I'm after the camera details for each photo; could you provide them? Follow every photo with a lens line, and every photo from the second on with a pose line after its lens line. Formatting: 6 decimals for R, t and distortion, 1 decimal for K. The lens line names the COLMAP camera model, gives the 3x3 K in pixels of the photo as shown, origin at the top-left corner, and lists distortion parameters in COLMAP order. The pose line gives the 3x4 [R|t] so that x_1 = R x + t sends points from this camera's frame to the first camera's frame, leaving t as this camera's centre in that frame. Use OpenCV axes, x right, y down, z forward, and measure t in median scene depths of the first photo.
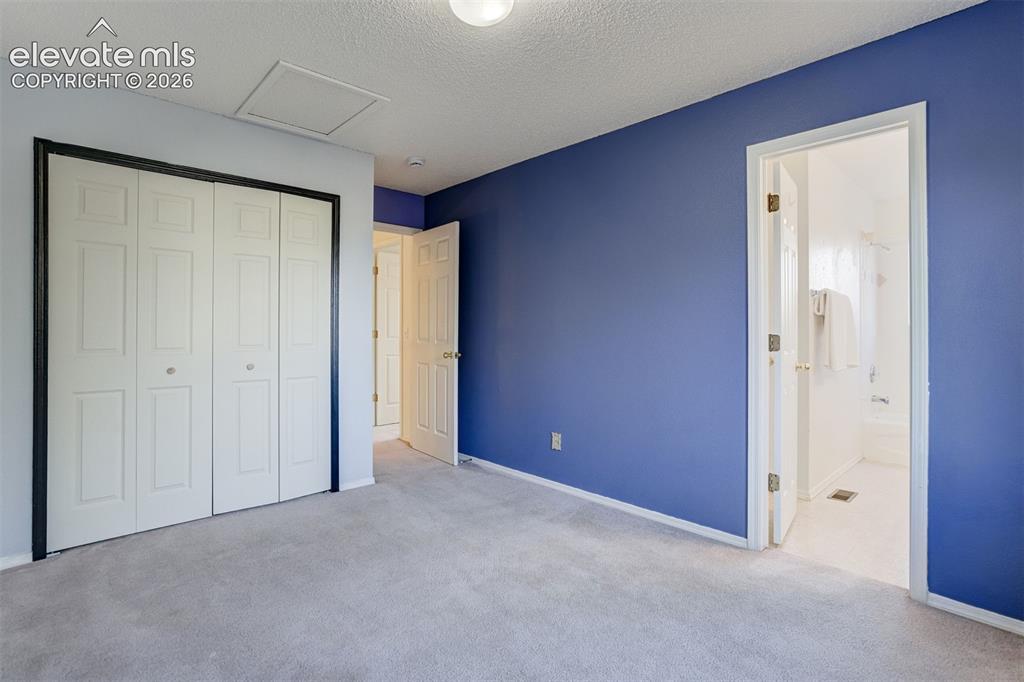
lens RADIAL K [[483.7, 0, 503.9], [0, 483.7, 338.3], [0, 0, 1]] dist [-0.001213, 0.000551]
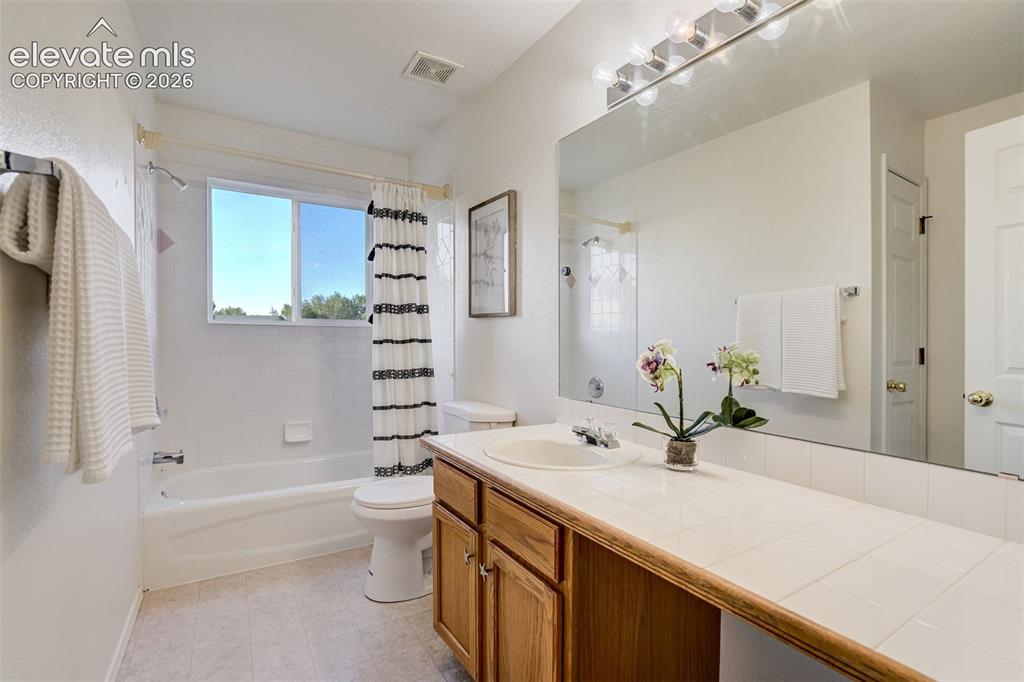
lens RADIAL K [[483.7, 0, 503.9], [0, 483.7, 338.3], [0, 0, 1]] dist [-0.001213, 0.000551]
pose [[0.236433, -0.000484, 0.971648, 0.539171], [0.016009, 0.999866, -0.003397, -0.007781], [-0.971516, 0.016359, 0.236409, 0.809524]]
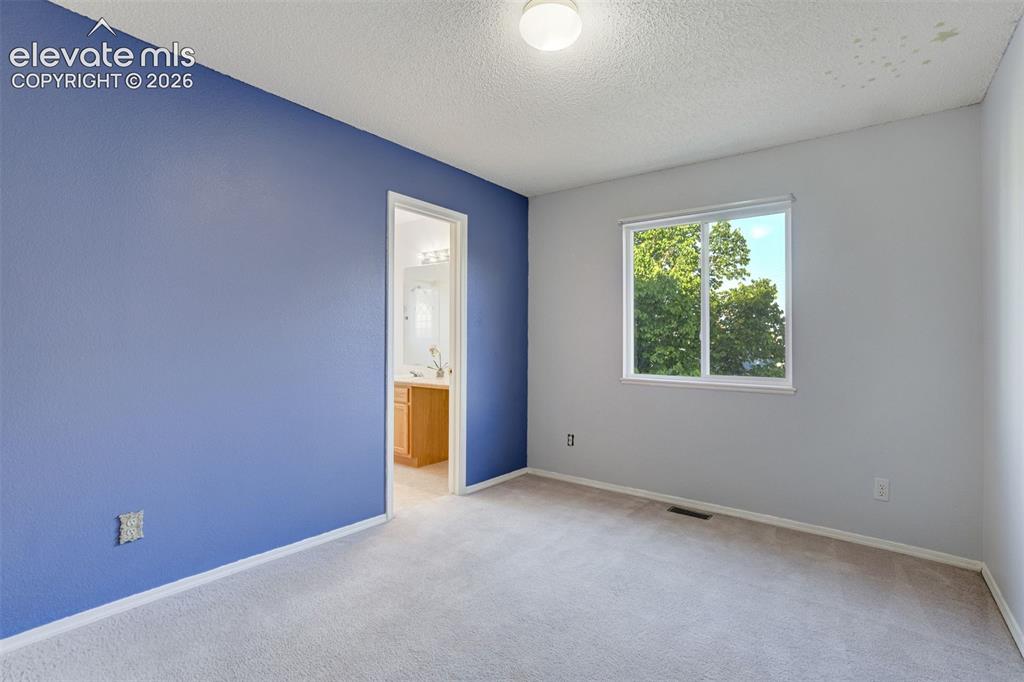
lens RADIAL K [[483.7, 0, 503.9], [0, 483.7, 338.3], [0, 0, 1]] dist [-0.001213, 0.000551]
pose [[-0.122088, 0.010678, 0.992462, -0.640456], [0.013880, 0.999863, -0.009050, -0.004744], [-0.992422, 0.012670, -0.122220, 0.742960]]
